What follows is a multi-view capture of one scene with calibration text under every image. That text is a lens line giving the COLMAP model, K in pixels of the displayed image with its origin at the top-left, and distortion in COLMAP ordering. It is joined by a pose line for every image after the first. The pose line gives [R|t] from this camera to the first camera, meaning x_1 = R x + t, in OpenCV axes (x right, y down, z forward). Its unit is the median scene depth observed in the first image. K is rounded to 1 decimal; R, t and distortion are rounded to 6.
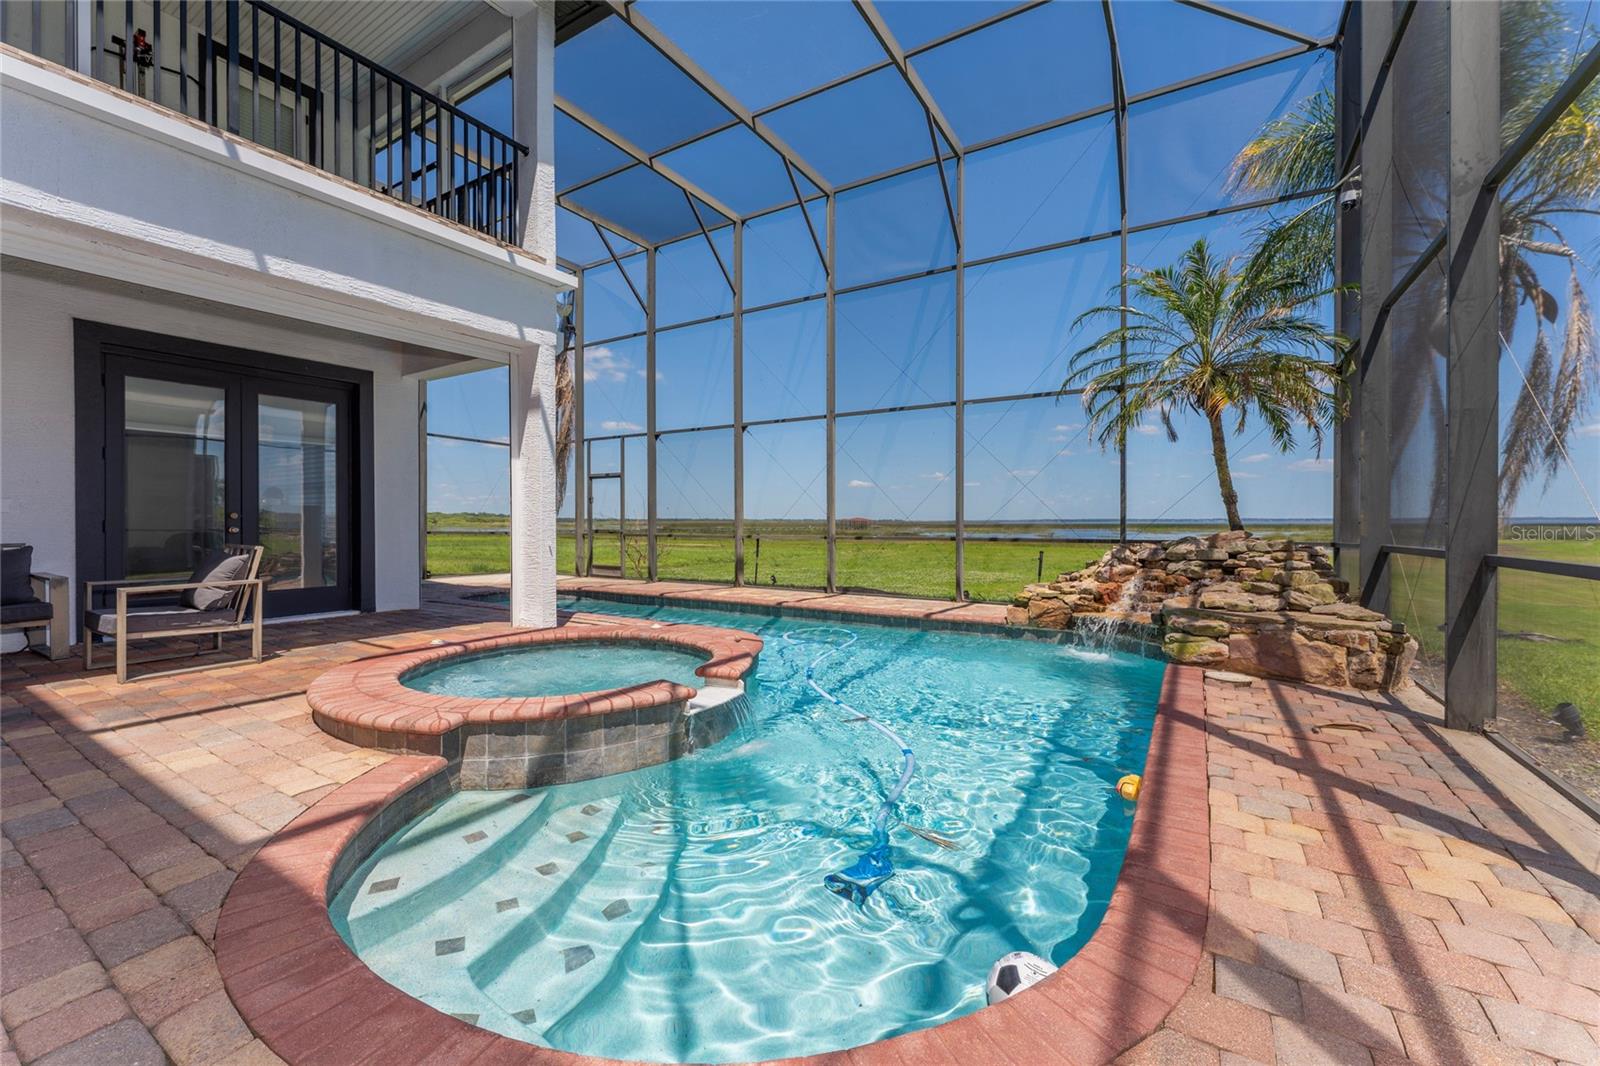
lens RADIAL K [[635.4, 0, 795.6], [0, 635.4, 522.8], [0, 0, 1]] dist [-0.001145, -0.000041]
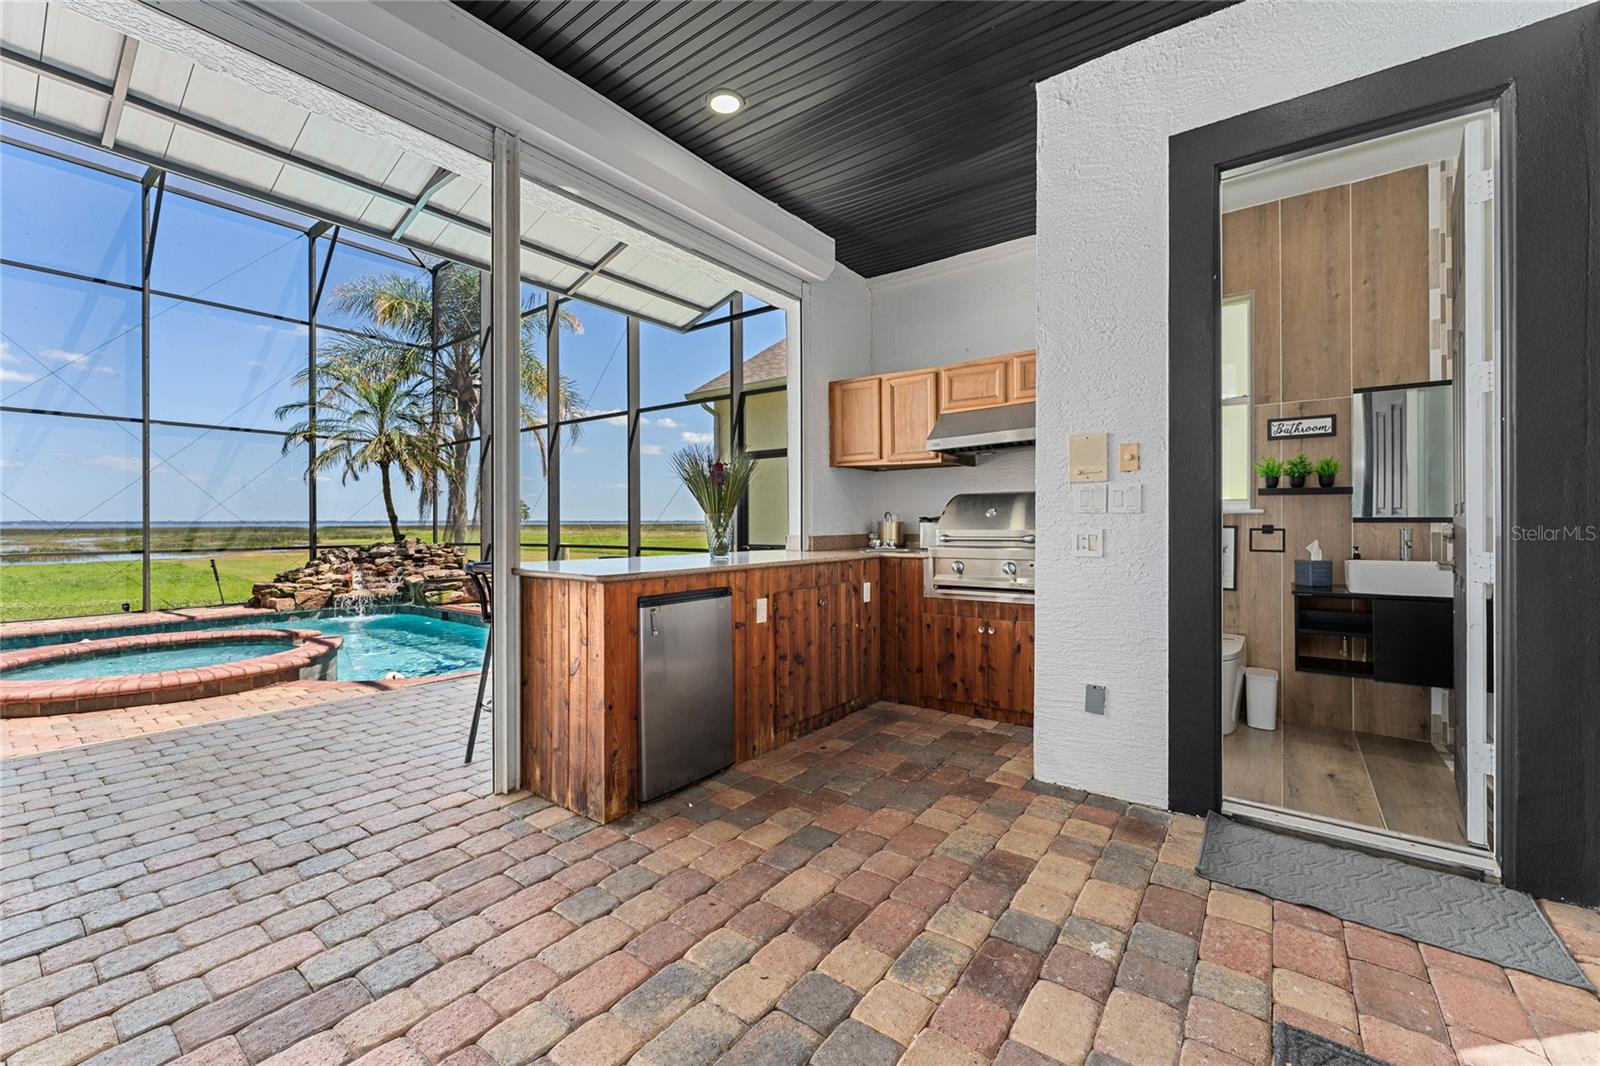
lens RADIAL K [[635.4, 0, 795.6], [0, 635.4, 522.8], [0, 0, 1]] dist [-0.001145, -0.000041]
pose [[0.080837, 0.002064, 0.996725, -0.946546], [0.005531, 0.999982, -0.002520, -0.018522], [-0.996712, 0.005717, 0.080824, -0.199867]]
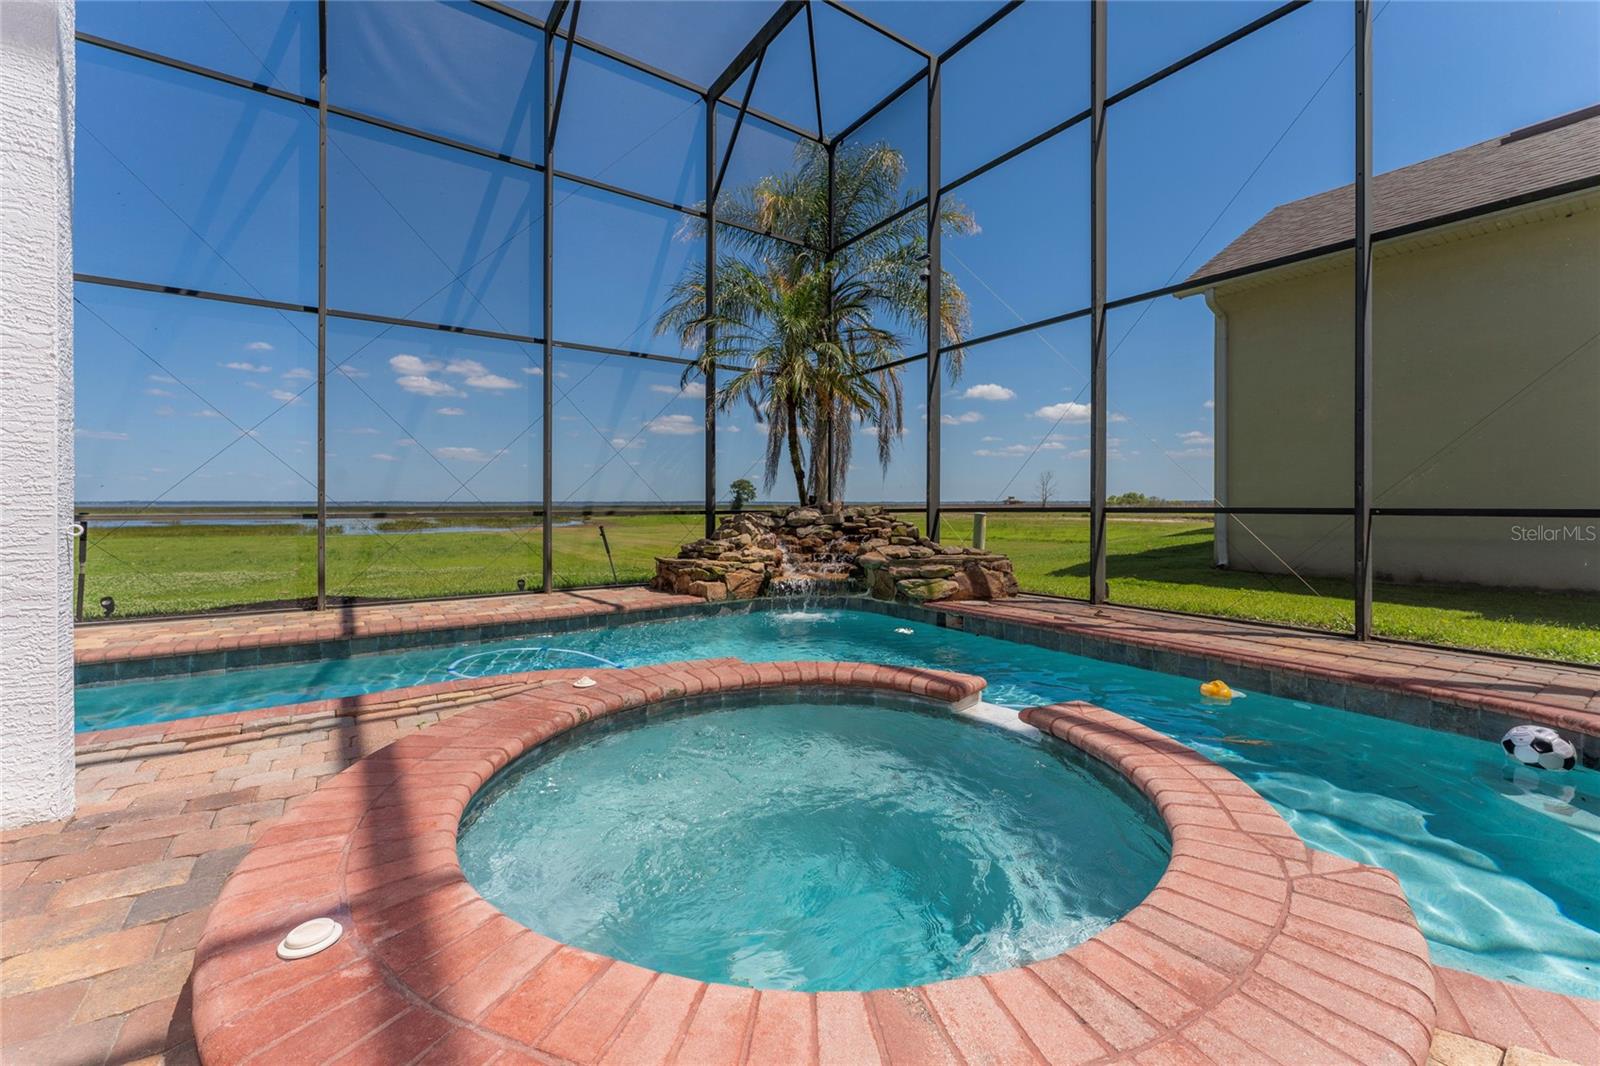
lens RADIAL K [[649.1, 0, 801.3], [0, 649.1, 506.2], [0, 0, 1]] dist [-0.001262, -0.000113]
pose [[0.393177, -0.001089, 0.919462, -0.497080], [0.002078, 0.999998, 0.000296, 0.022879], [-0.919460, 0.001794, 0.393178, 0.532841]]
